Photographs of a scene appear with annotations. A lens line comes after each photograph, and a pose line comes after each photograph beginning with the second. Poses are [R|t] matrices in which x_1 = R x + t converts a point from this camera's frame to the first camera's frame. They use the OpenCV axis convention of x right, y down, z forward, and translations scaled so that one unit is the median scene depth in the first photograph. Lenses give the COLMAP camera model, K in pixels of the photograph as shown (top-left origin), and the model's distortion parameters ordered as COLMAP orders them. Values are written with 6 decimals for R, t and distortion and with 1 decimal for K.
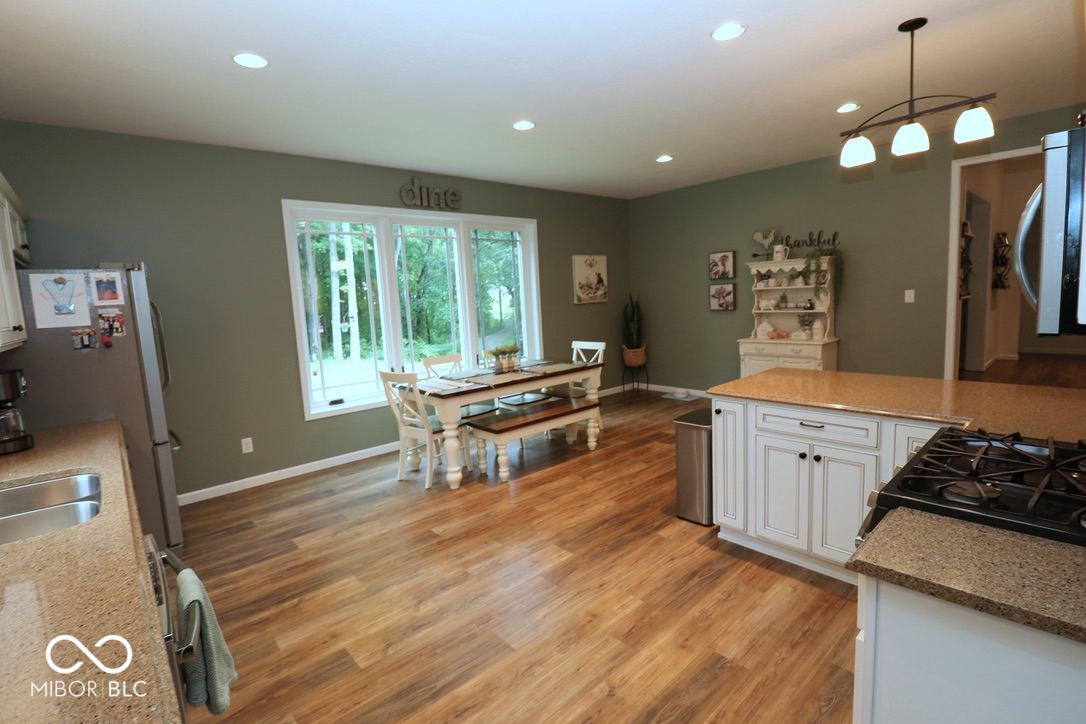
lens RADIAL K [[499.3, 0, 547.2], [0, 499.3, 353.7], [0, 0, 1]] dist [-0.004360, -0.010325]
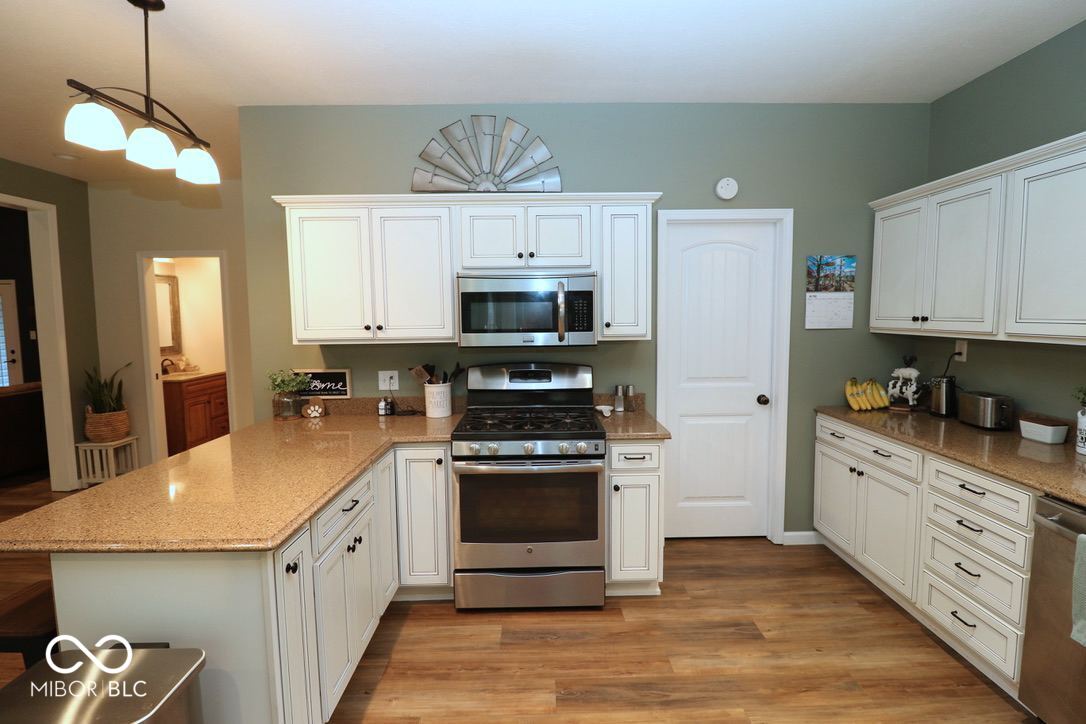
lens RADIAL K [[499.3, 0, 550.2], [0, 499.3, 352.8], [0, 0, 1]] dist [-0.004360, -0.010325]
pose [[-0.753305, 0.008084, 0.657622, -0.182103], [0.125983, 0.983181, 0.132227, -0.124001], [-0.645492, 0.182457, -0.741653, 1.019382]]
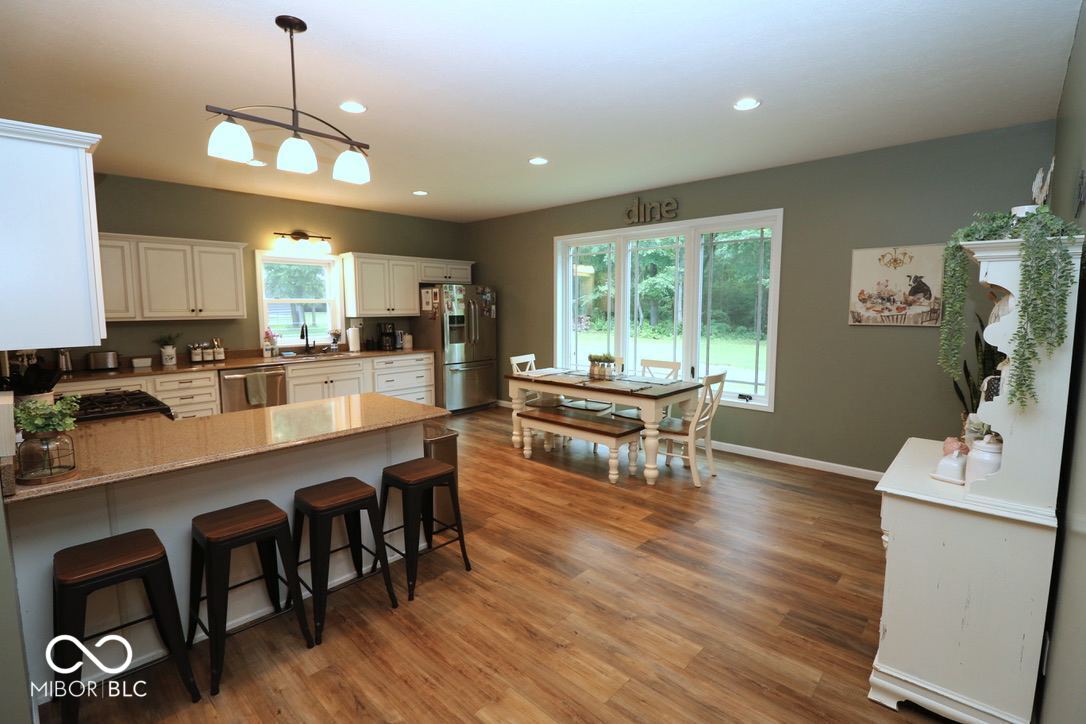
lens RADIAL K [[499.3, 0, 552.8], [0, 499.3, 351.8], [0, 0, 1]] dist [-0.004360, -0.010325]
pose [[0.099194, 0.144484, -0.984523, 1.400646], [-0.119065, 0.984017, 0.132414, -0.220254], [0.987919, 0.104088, 0.114812, 1.146320]]
